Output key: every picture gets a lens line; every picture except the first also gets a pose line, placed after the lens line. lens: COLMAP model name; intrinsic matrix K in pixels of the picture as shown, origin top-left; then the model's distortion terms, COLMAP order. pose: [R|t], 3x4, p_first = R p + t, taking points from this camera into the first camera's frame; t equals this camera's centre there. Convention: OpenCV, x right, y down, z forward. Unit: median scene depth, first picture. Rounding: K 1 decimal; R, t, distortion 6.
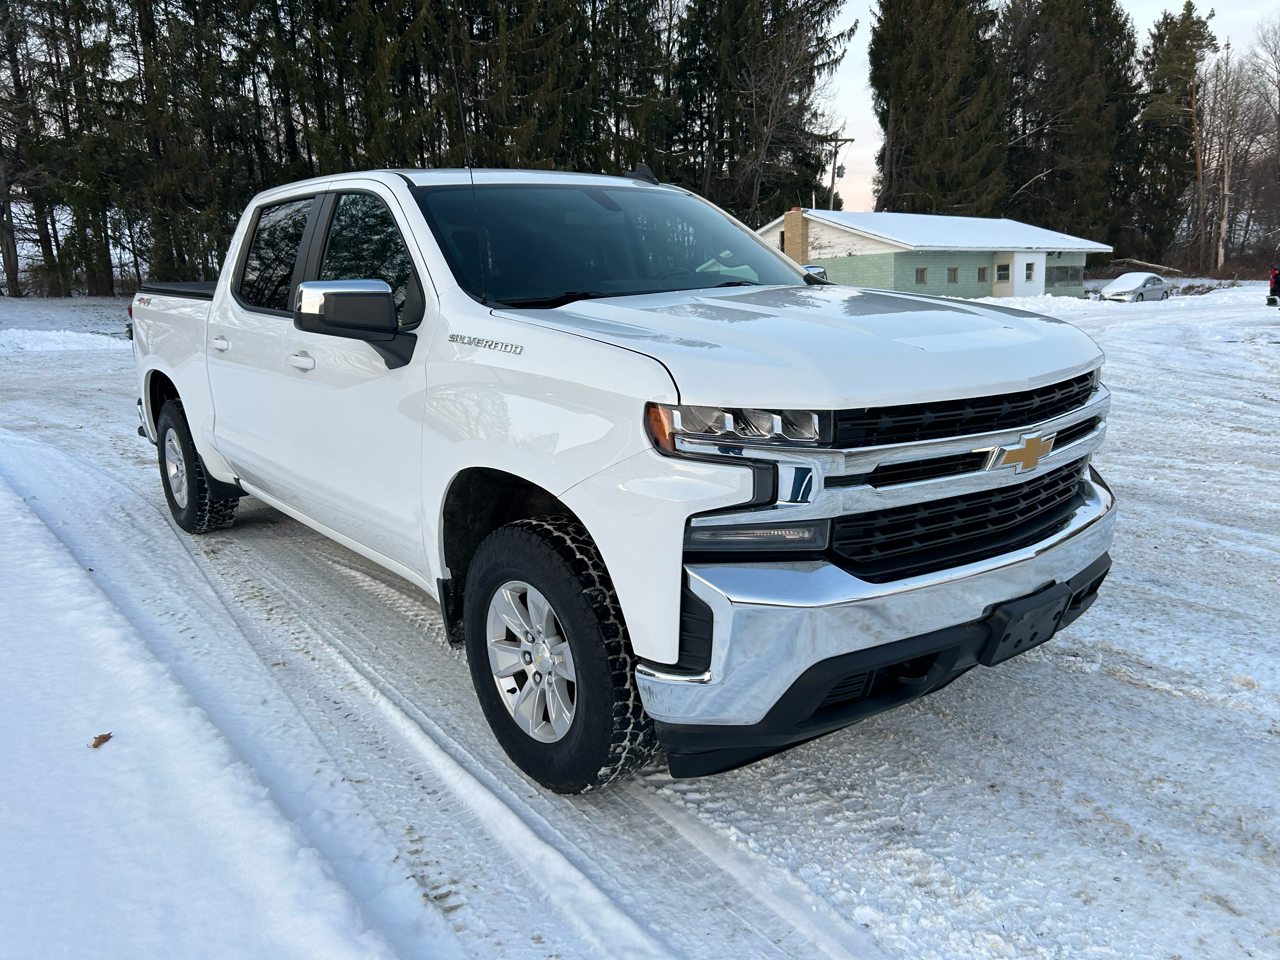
lens RADIAL K [[972.2, 0, 632.1], [0, 972.2, 492.1], [0, 0, 1]] dist [0.031380, -0.022023]
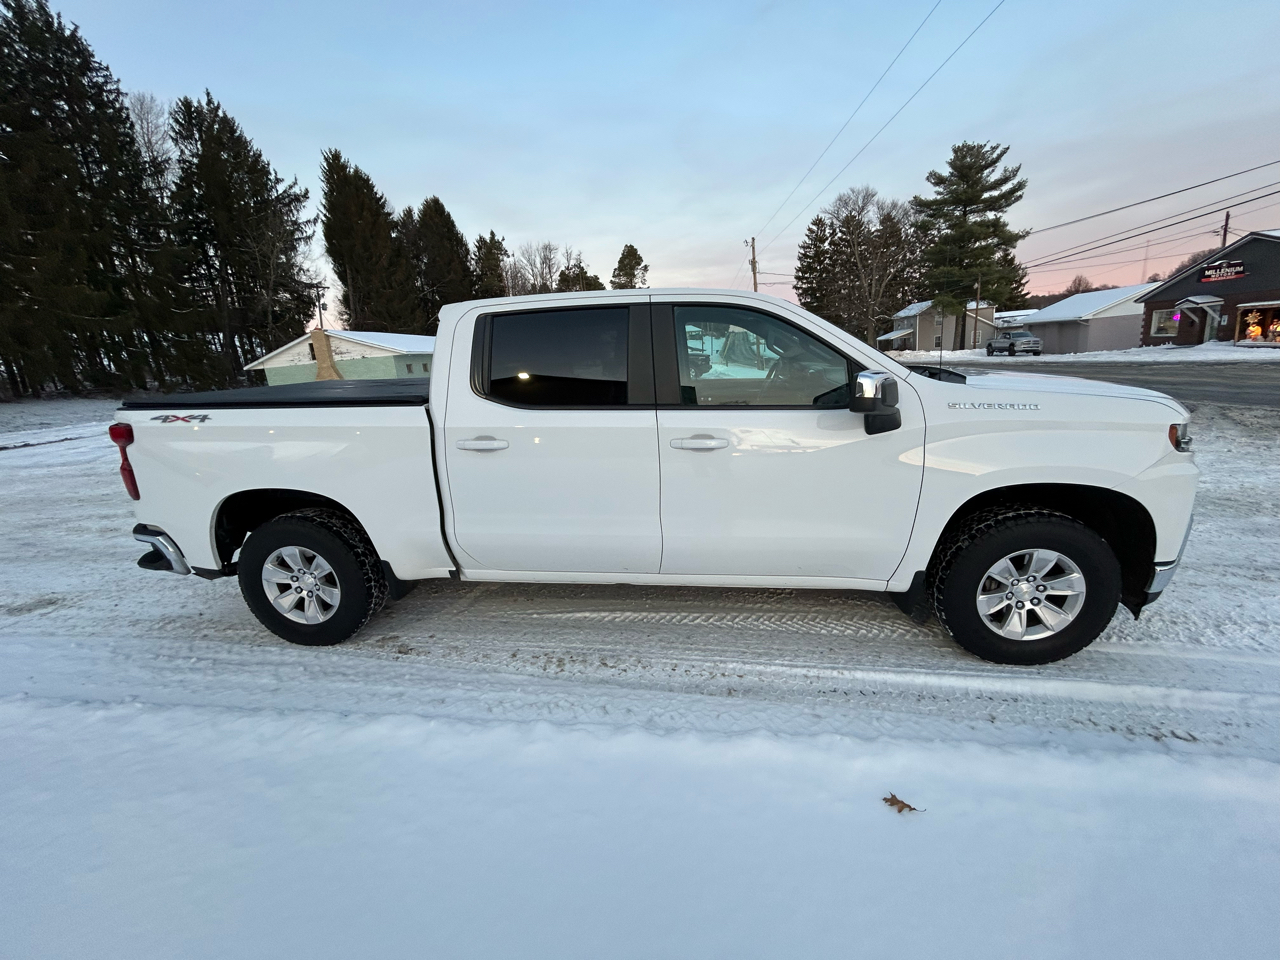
lens RADIAL K [[516.4, 0, 641.5], [0, 516.4, 485.1], [0, 0, 1]] dist [0.001133, -0.001310]
pose [[0.706077, -0.193581, 0.681162, -0.627784], [0.188906, 0.978542, 0.082279, -0.113166], [-0.682473, 0.070580, 0.727495, 0.447683]]
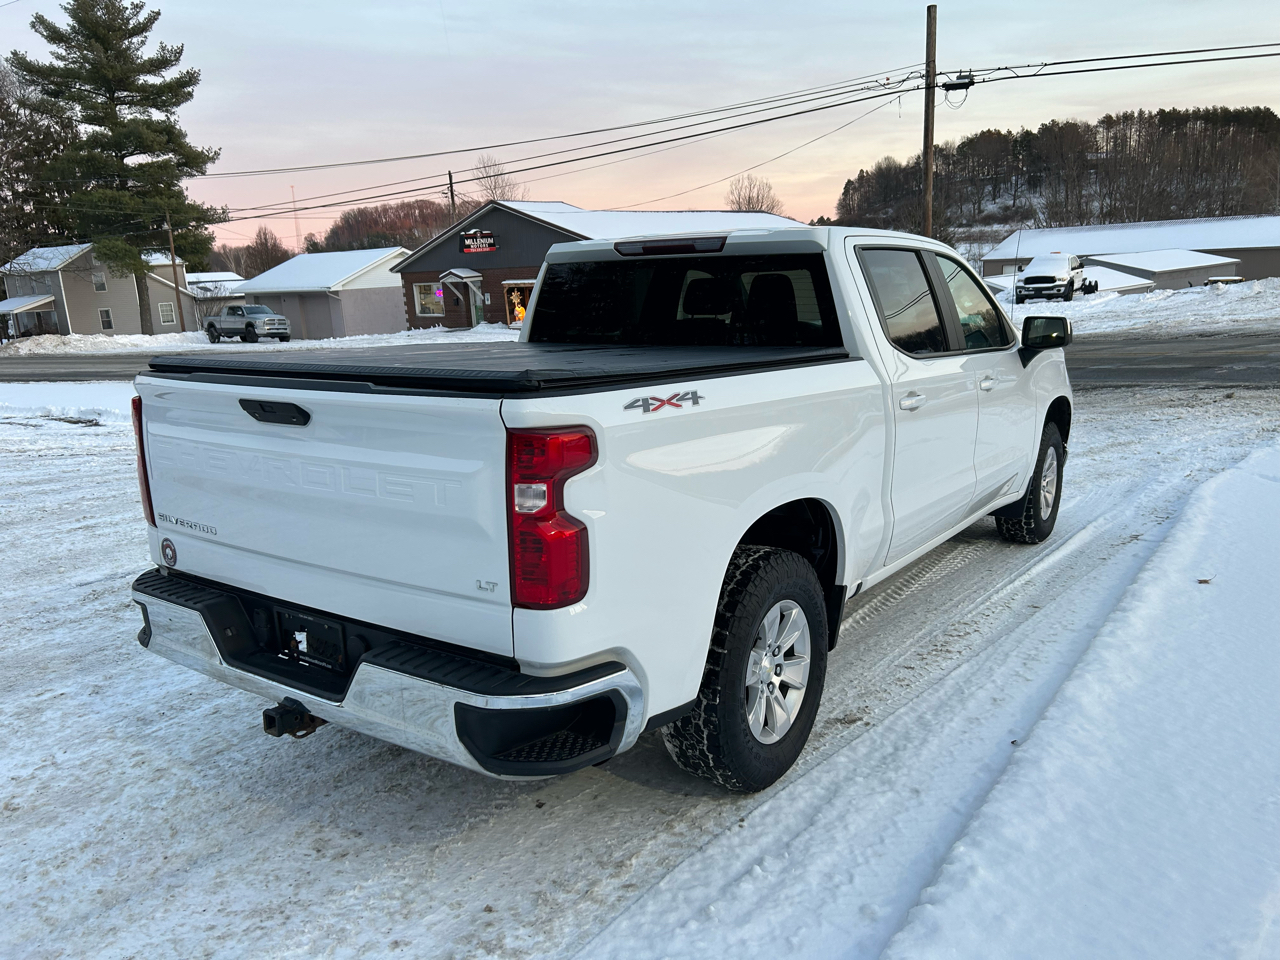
lens RADIAL K [[971.2, 0, 633.9], [0, 971.2, 490.3], [0, 0, 1]] dist [0.037104, -0.032545]
pose [[-0.289054, -0.162701, 0.943386, -1.085158], [0.238742, 0.942064, 0.235624, -0.314815], [-0.927065, 0.293333, -0.233463, 1.342515]]
